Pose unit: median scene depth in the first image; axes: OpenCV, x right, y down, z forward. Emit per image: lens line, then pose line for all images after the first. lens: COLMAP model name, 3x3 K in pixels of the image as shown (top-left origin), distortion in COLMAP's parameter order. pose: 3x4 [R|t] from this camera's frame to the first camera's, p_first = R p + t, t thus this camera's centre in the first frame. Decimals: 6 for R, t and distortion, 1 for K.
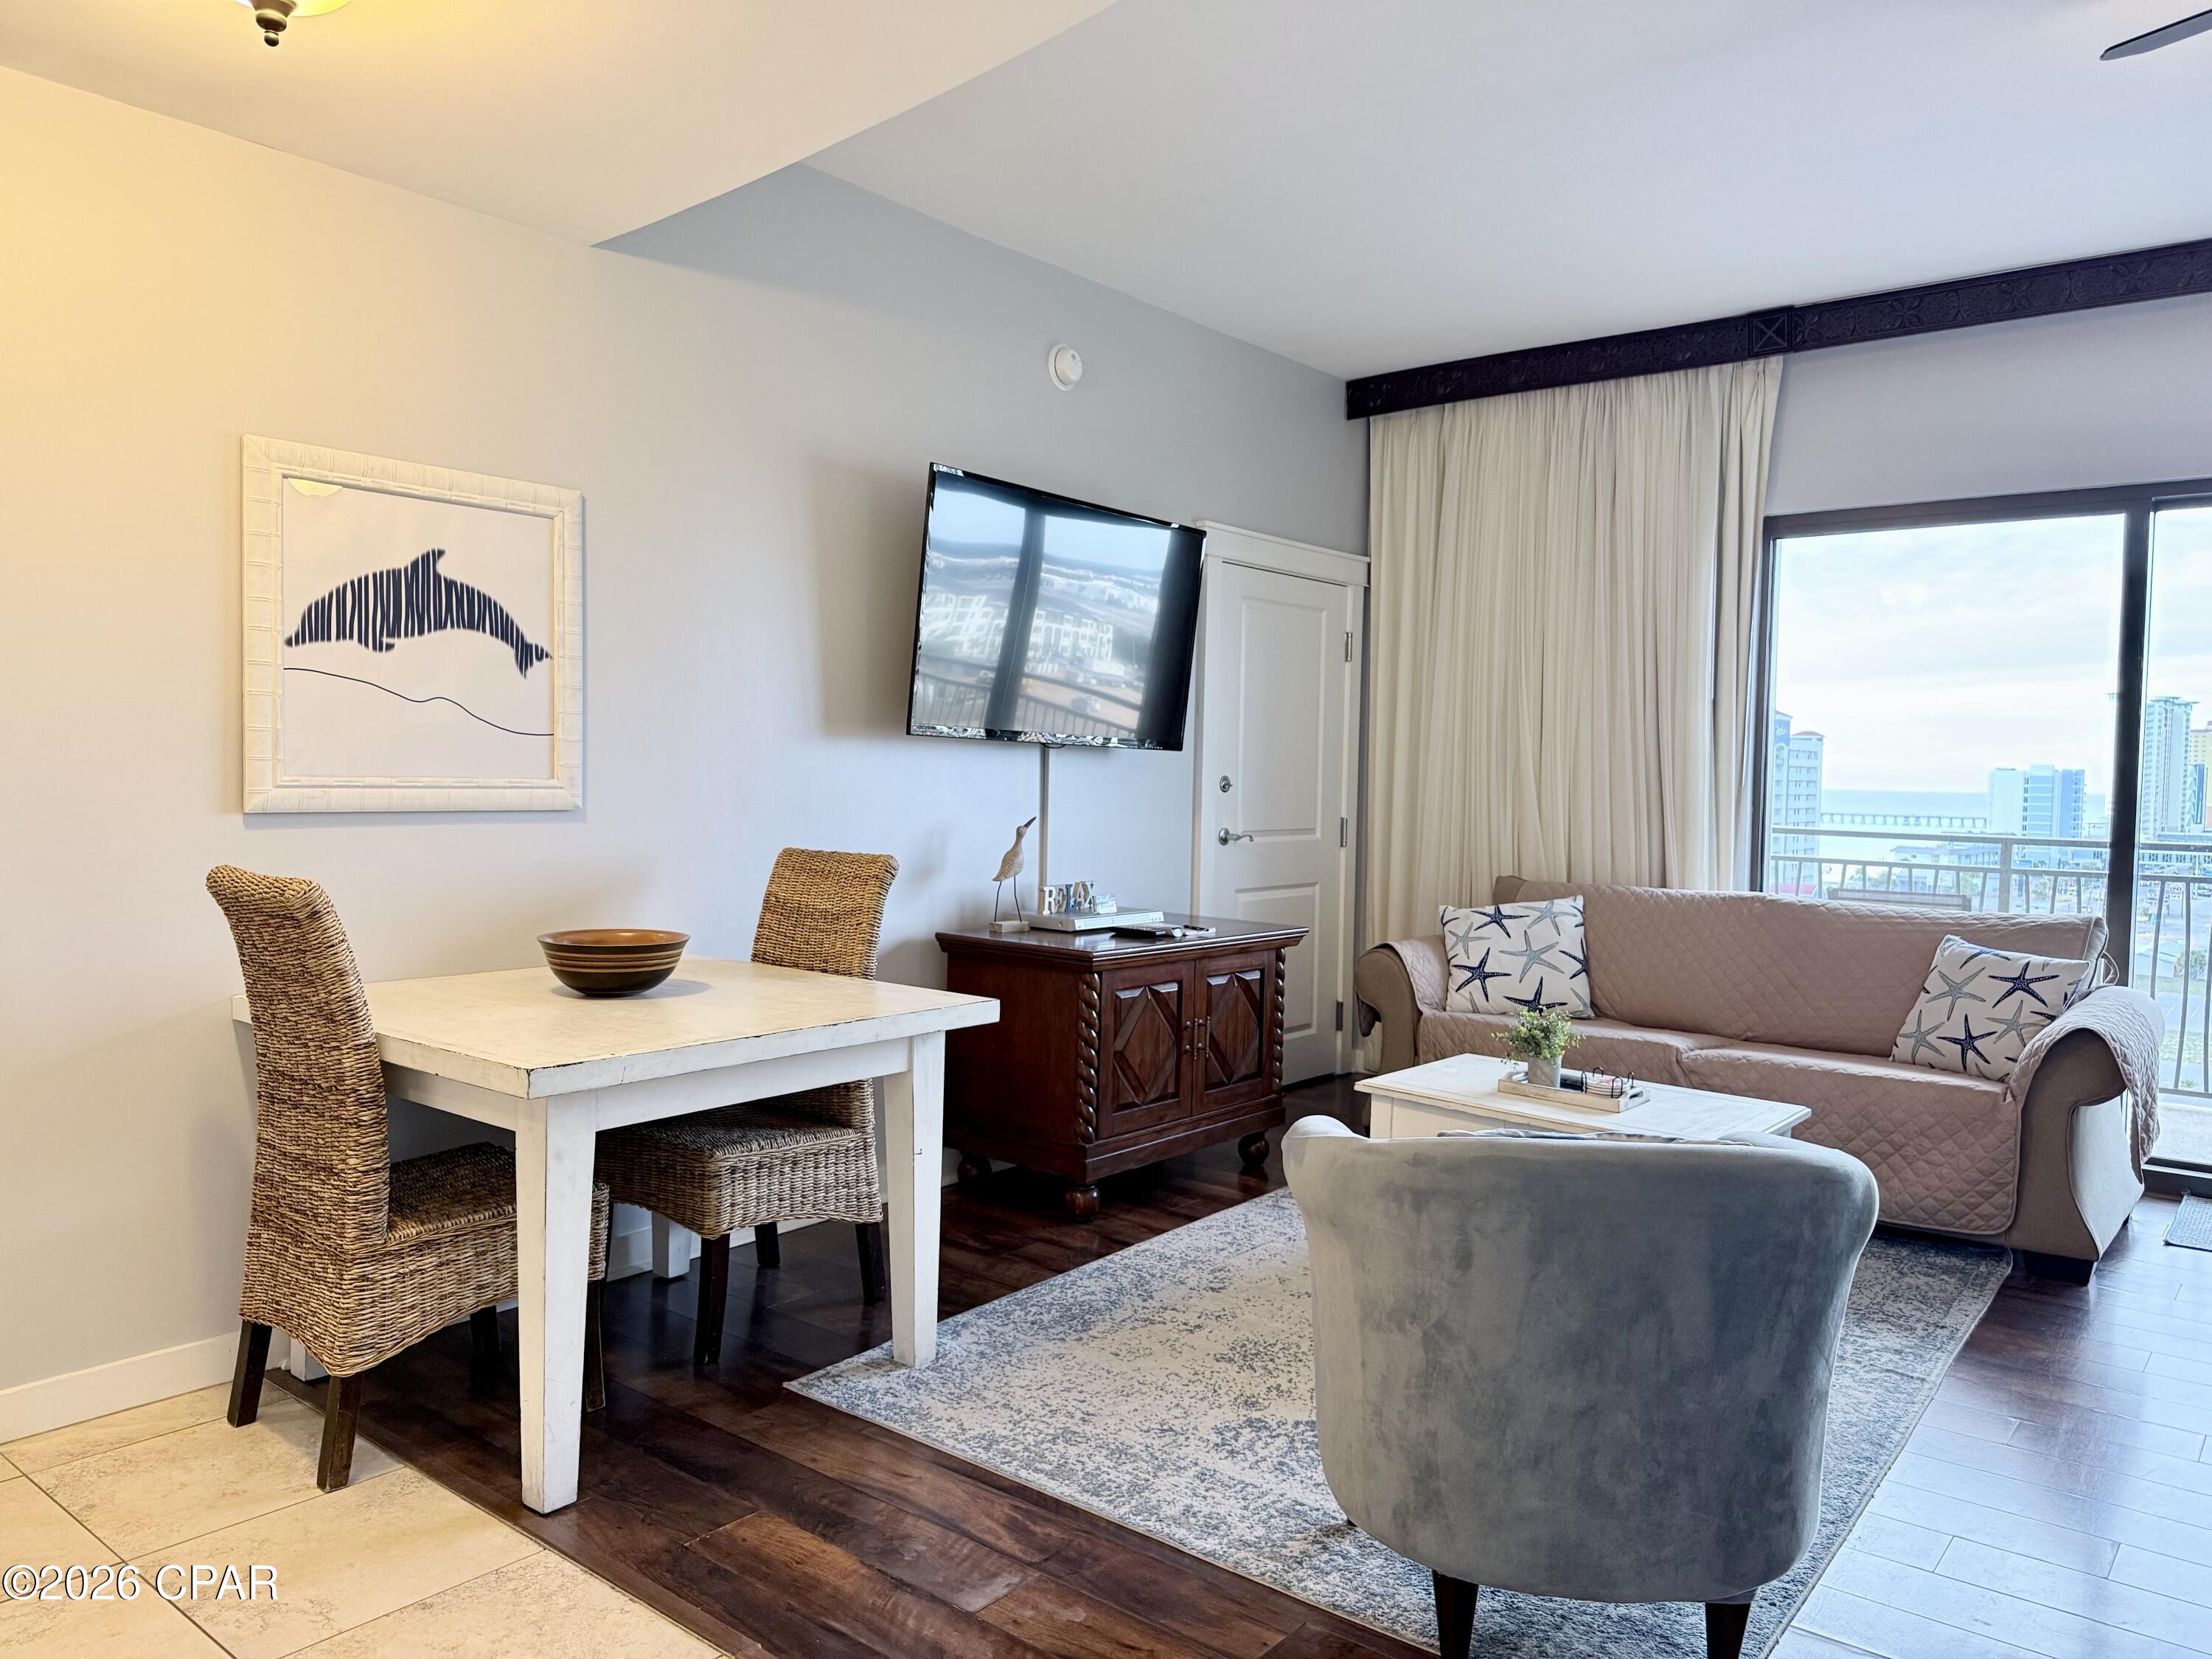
lens RADIAL K [[1527.2, 0, 1128.1], [0, 1527.2, 834.8], [0, 0, 1]] dist [0.105368, -0.167624]
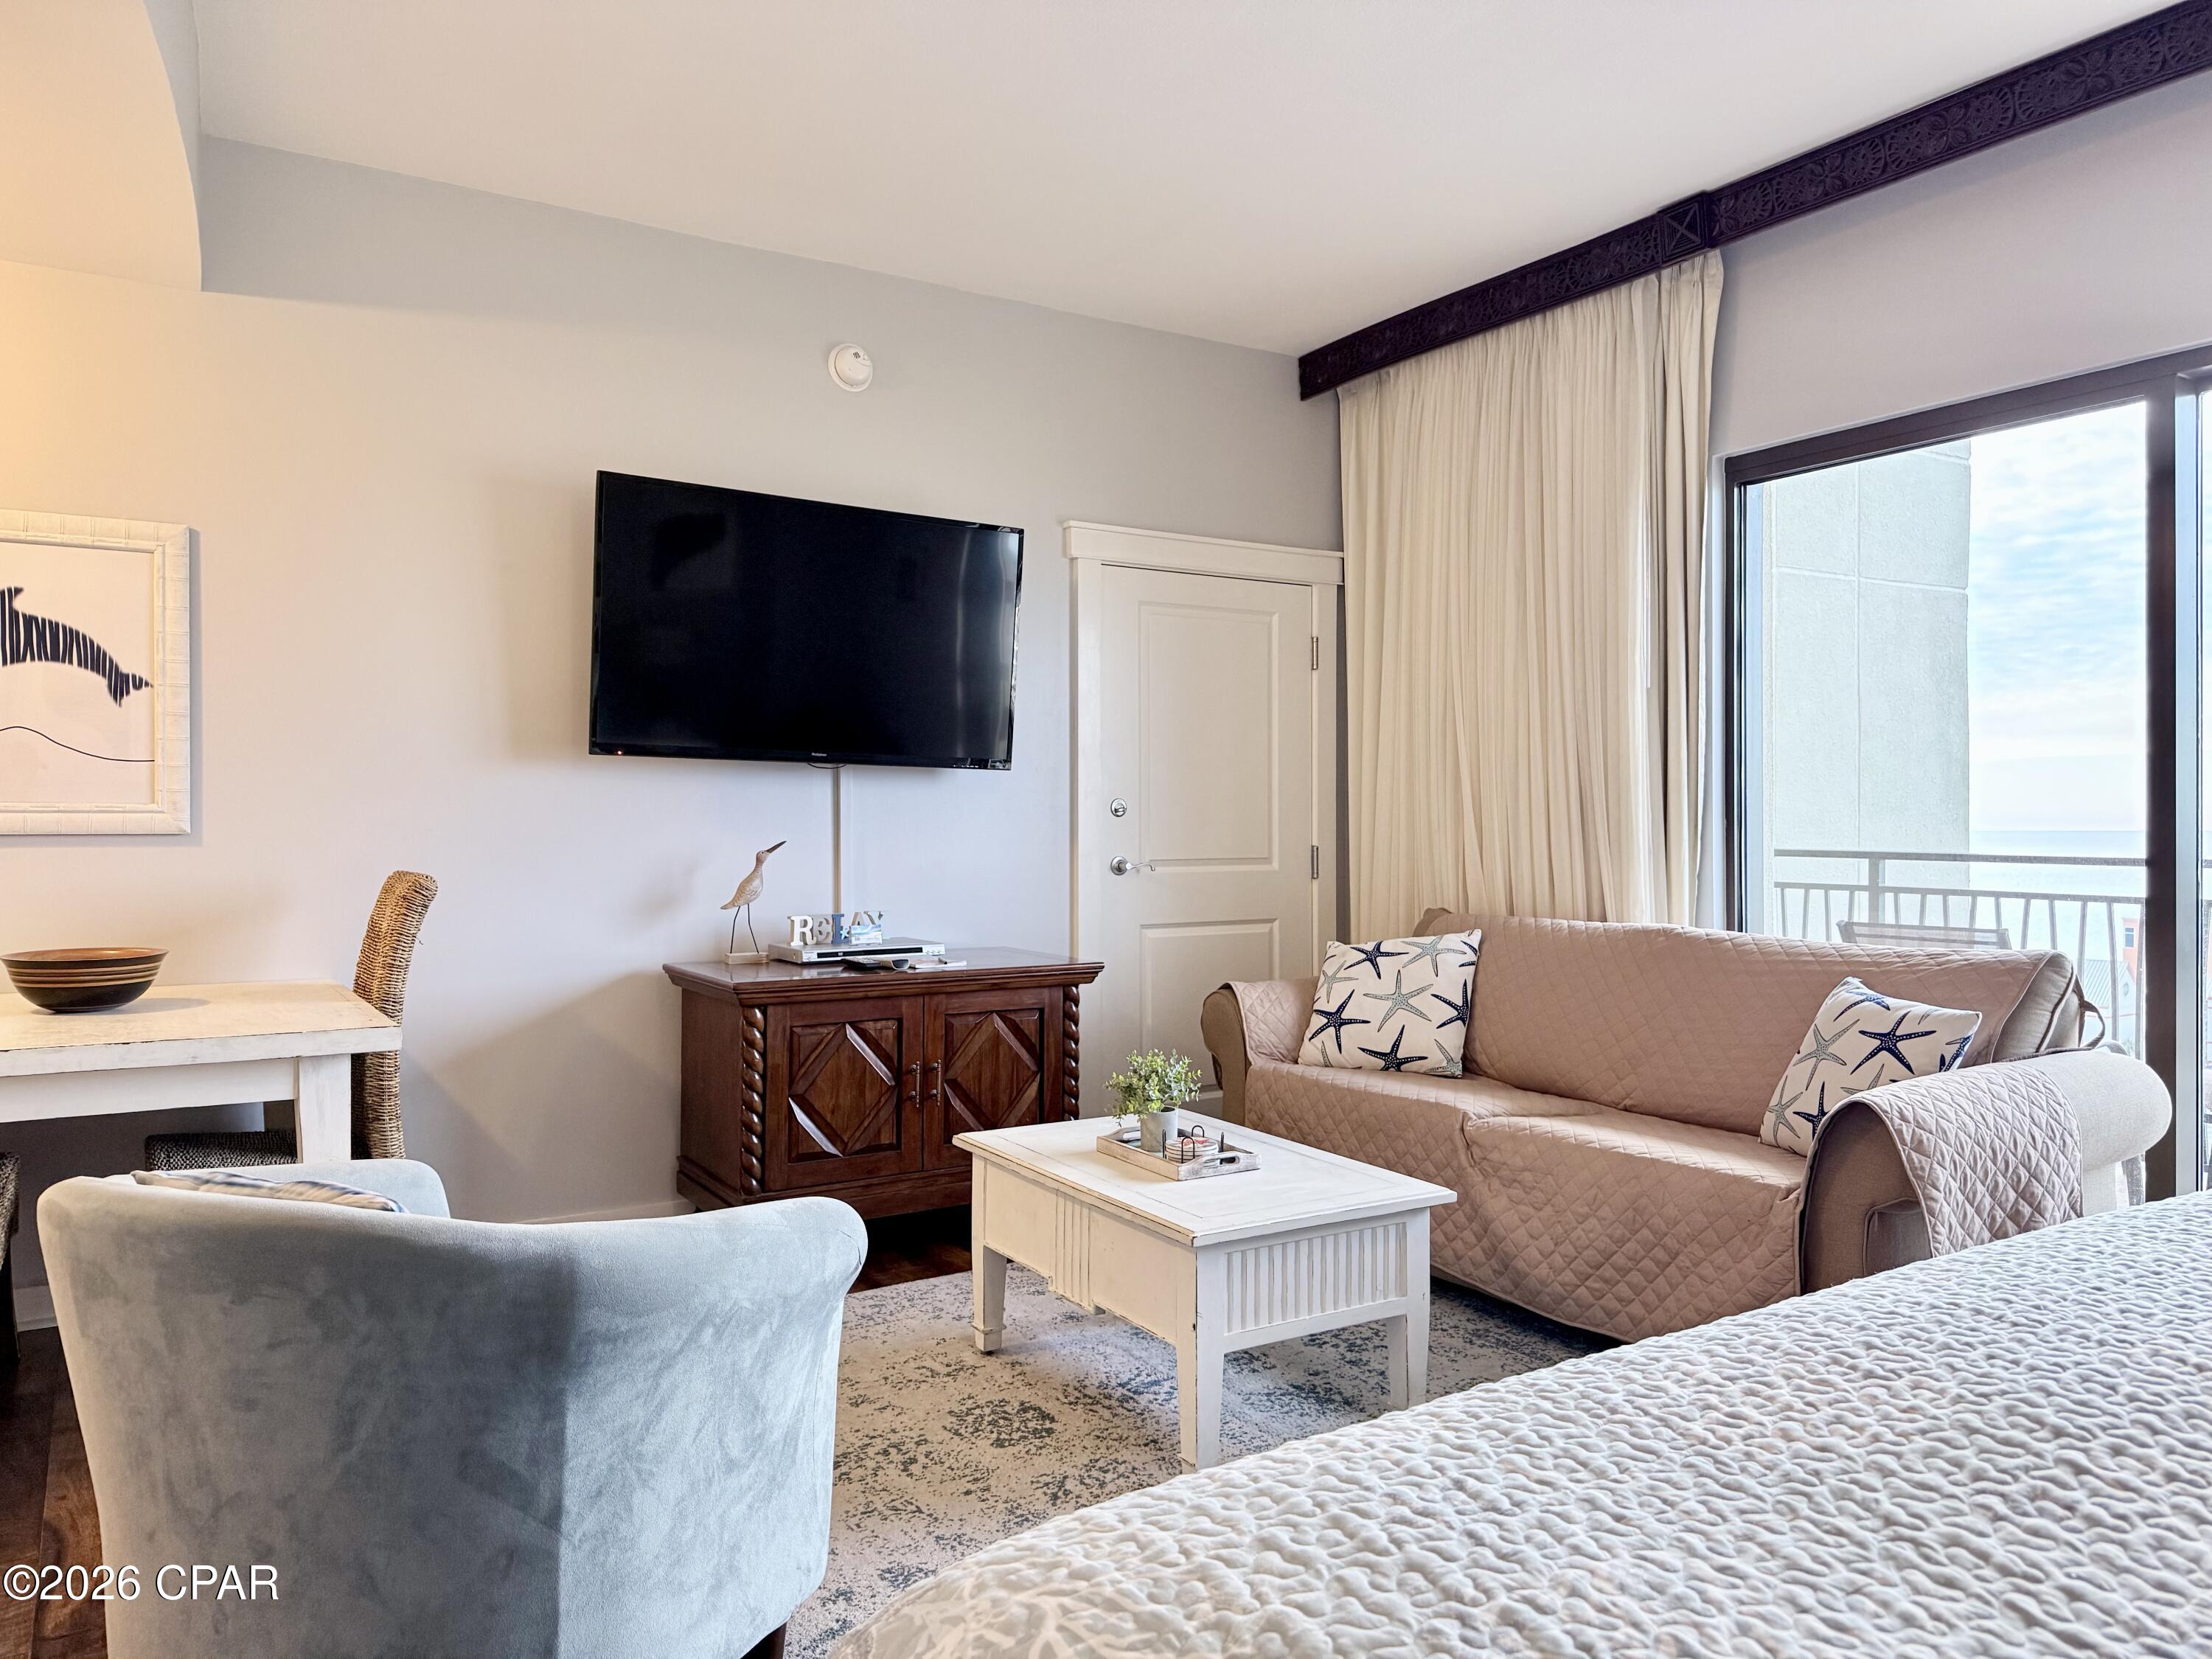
lens RADIAL K [[1527.2, 0, 1128.1], [0, 1527.2, 834.8], [0, 0, 1]] dist [0.105368, -0.167624]
pose [[0.948314, -0.019310, -0.316747, 0.451083], [0.006995, 0.999176, -0.039971, 0.024087], [0.317258, 0.035689, 0.947668, 0.181656]]
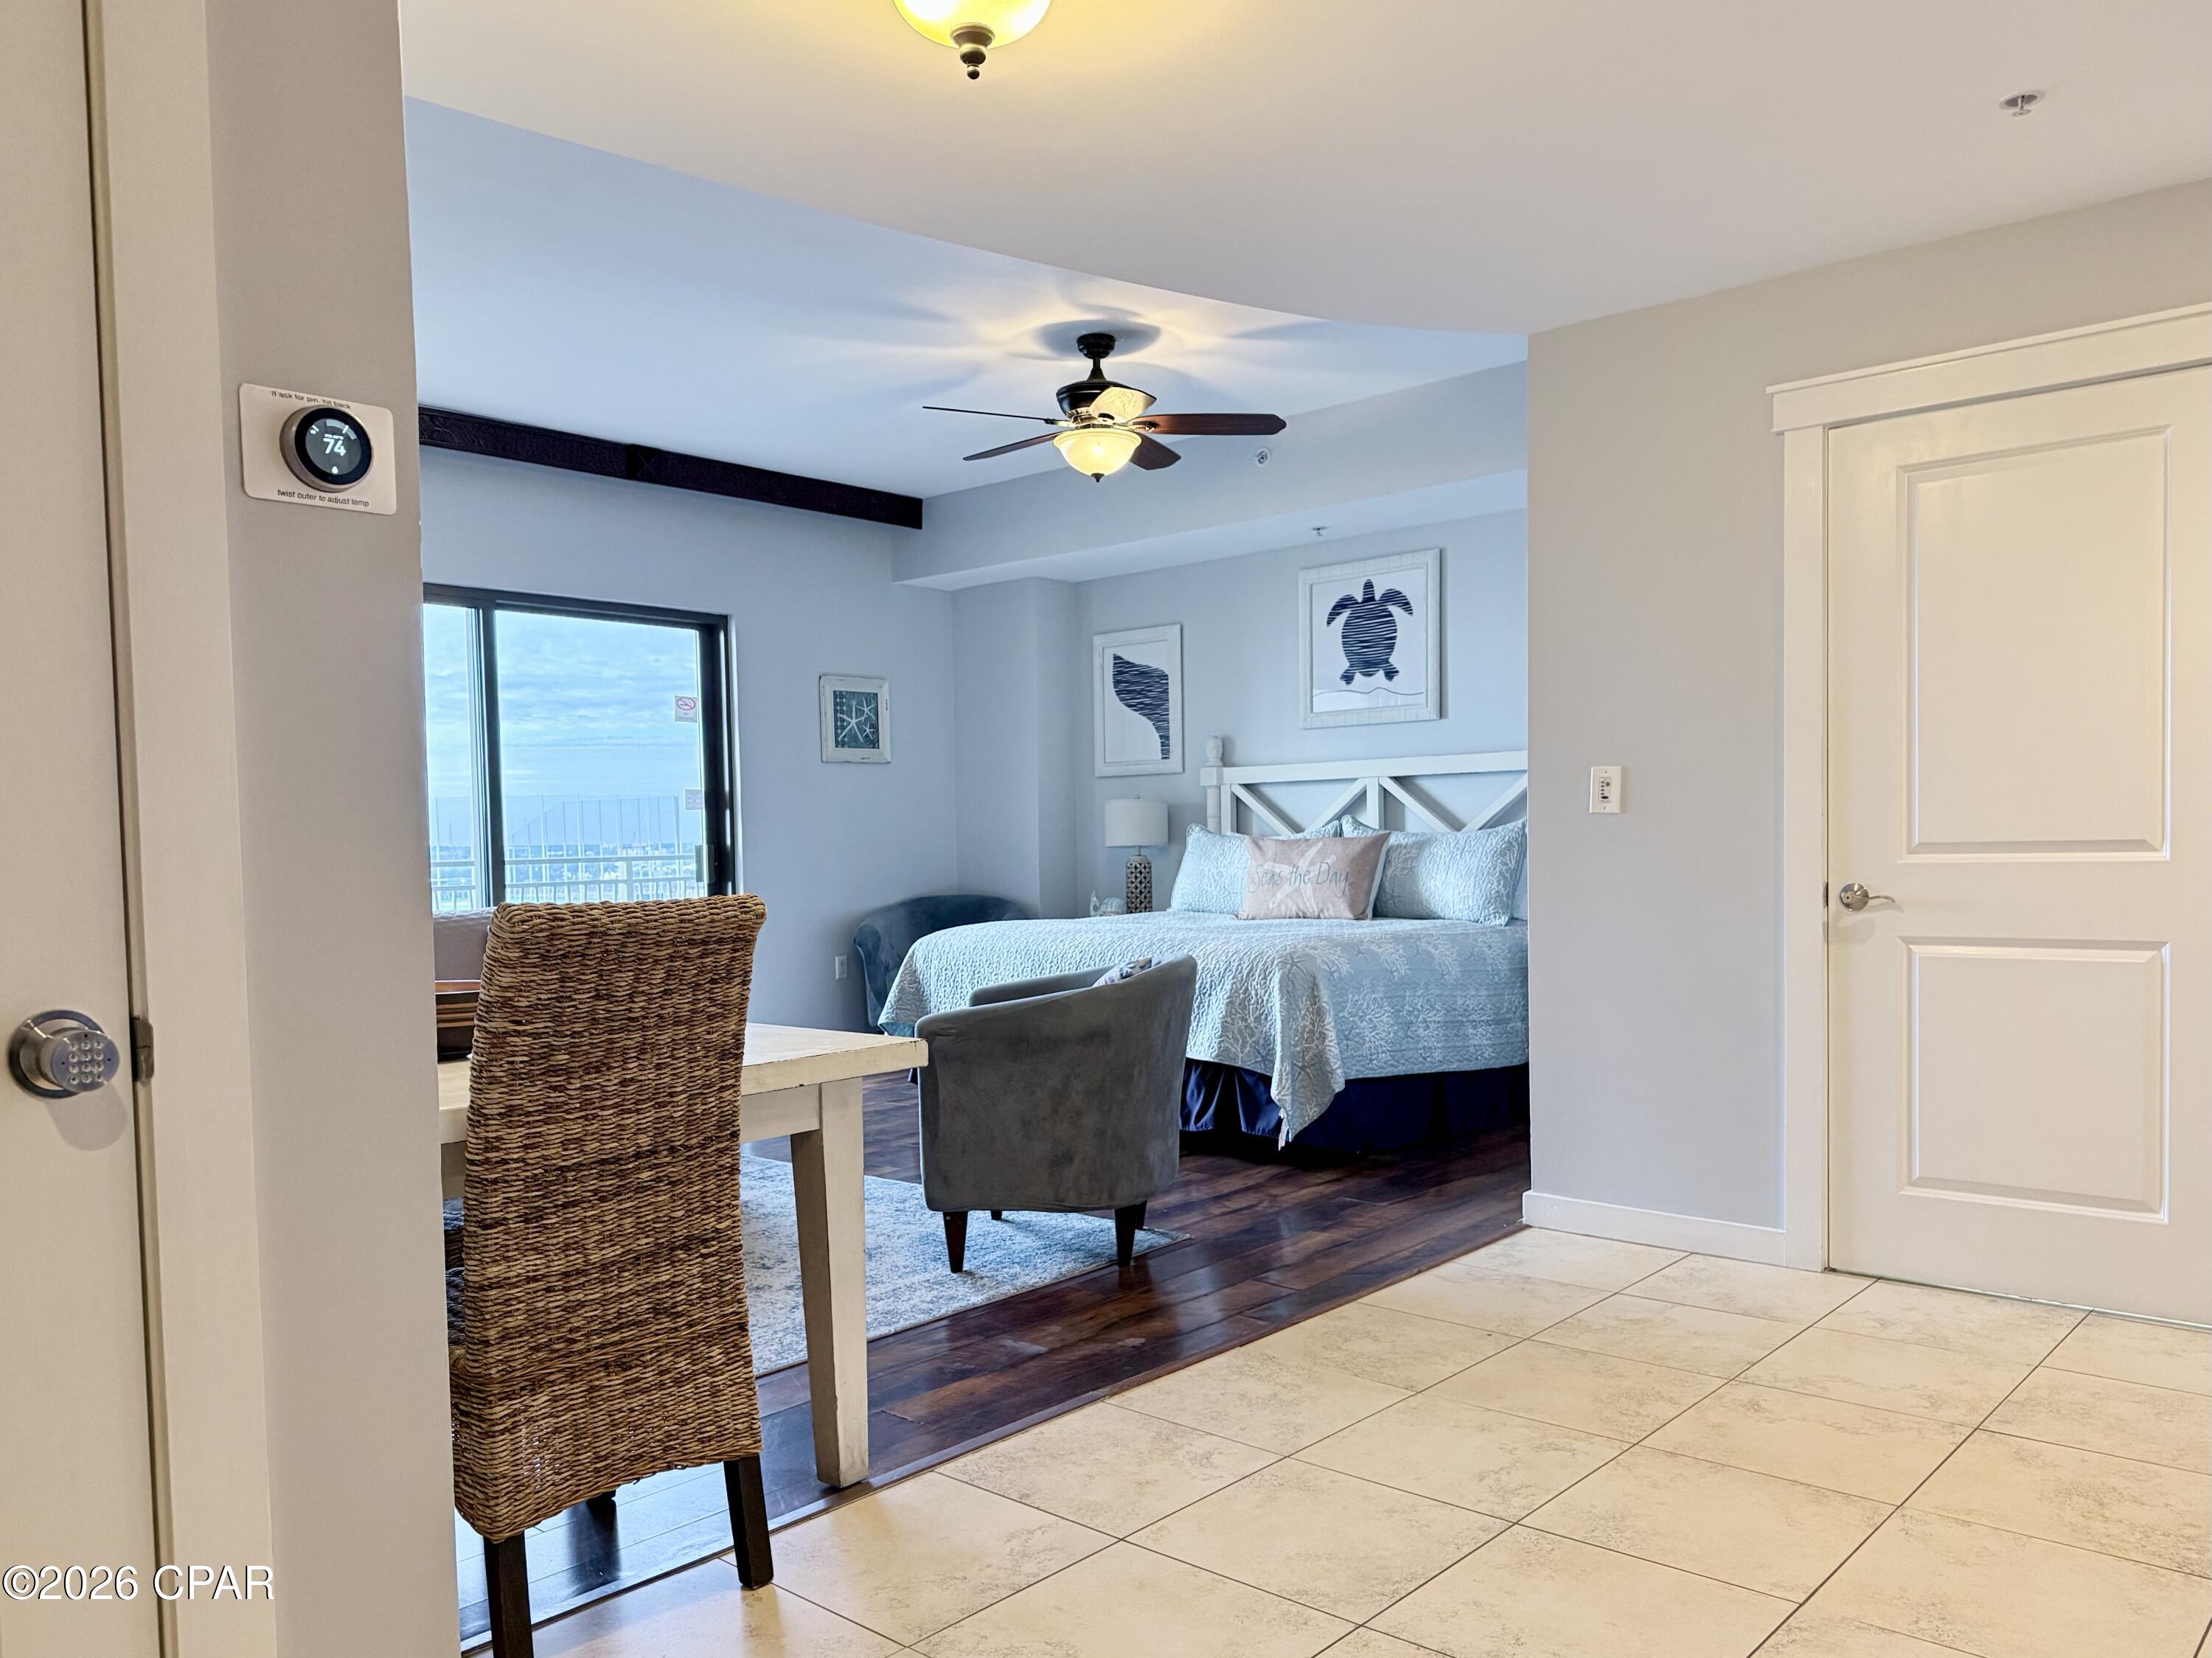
lens RADIAL K [[1592.9, 0, 1096.1], [0, 1592.9, 901.1], [0, 0, 1]] dist [0.109640, -0.207425]
pose [[0.062667, -0.062470, 0.996077, -0.818374], [0.059393, 0.996504, 0.058760, -0.004786], [-0.996266, 0.055478, 0.066158, 0.427176]]
